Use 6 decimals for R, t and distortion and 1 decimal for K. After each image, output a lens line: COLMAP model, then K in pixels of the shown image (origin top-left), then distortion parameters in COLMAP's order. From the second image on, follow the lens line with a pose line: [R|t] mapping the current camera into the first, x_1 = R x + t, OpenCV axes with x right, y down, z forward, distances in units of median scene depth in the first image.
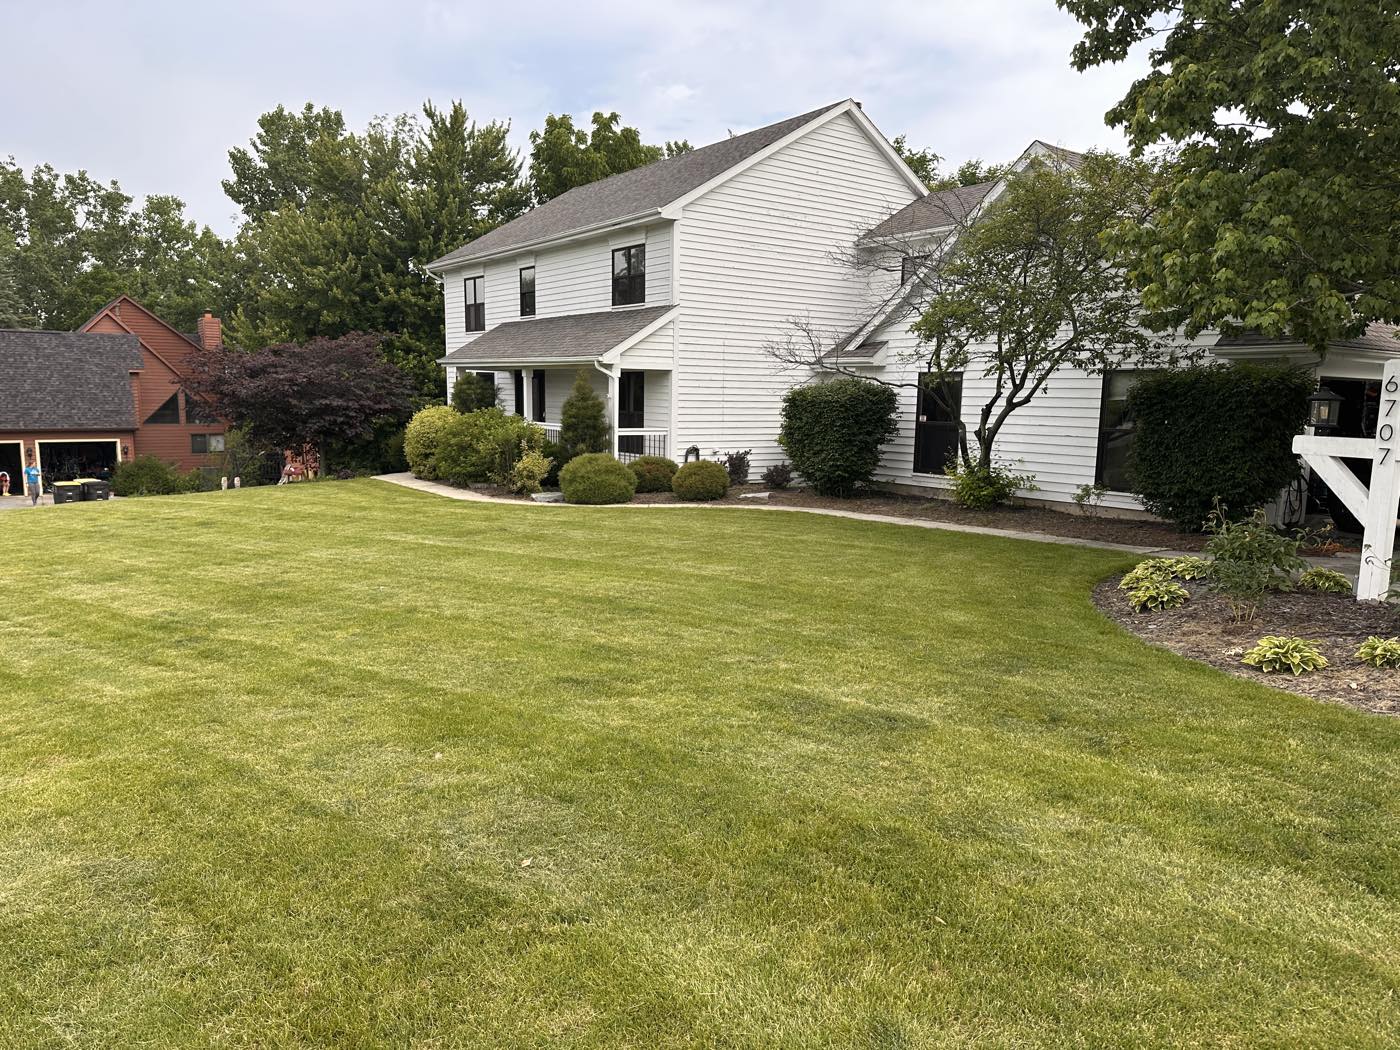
lens RADIAL K [[983.4, 0, 698.6], [0, 983.4, 522.0], [0, 0, 1]] dist [0.033562, -0.030814]
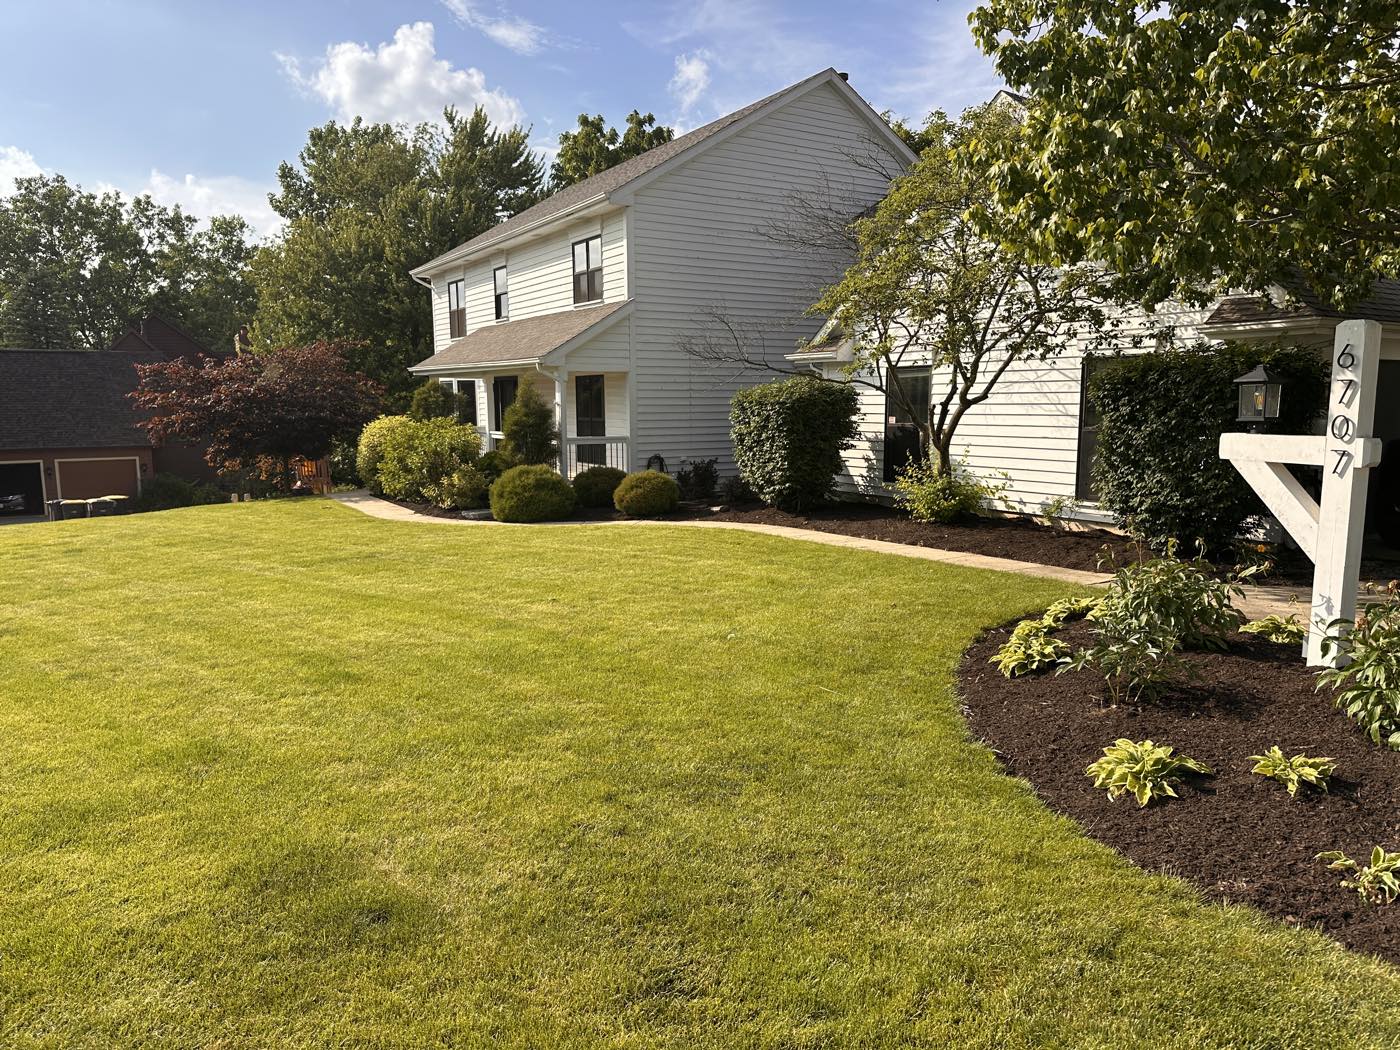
lens RADIAL K [[983.4, 0, 702.7], [0, 983.4, 531.5], [0, 0, 1]] dist [0.033562, -0.030814]
pose [[0.997457, -0.011964, -0.070259, 0.099702], [0.012166, 0.999923, 0.002449, -0.008334], [0.070224, -0.003297, 0.997526, 0.094294]]
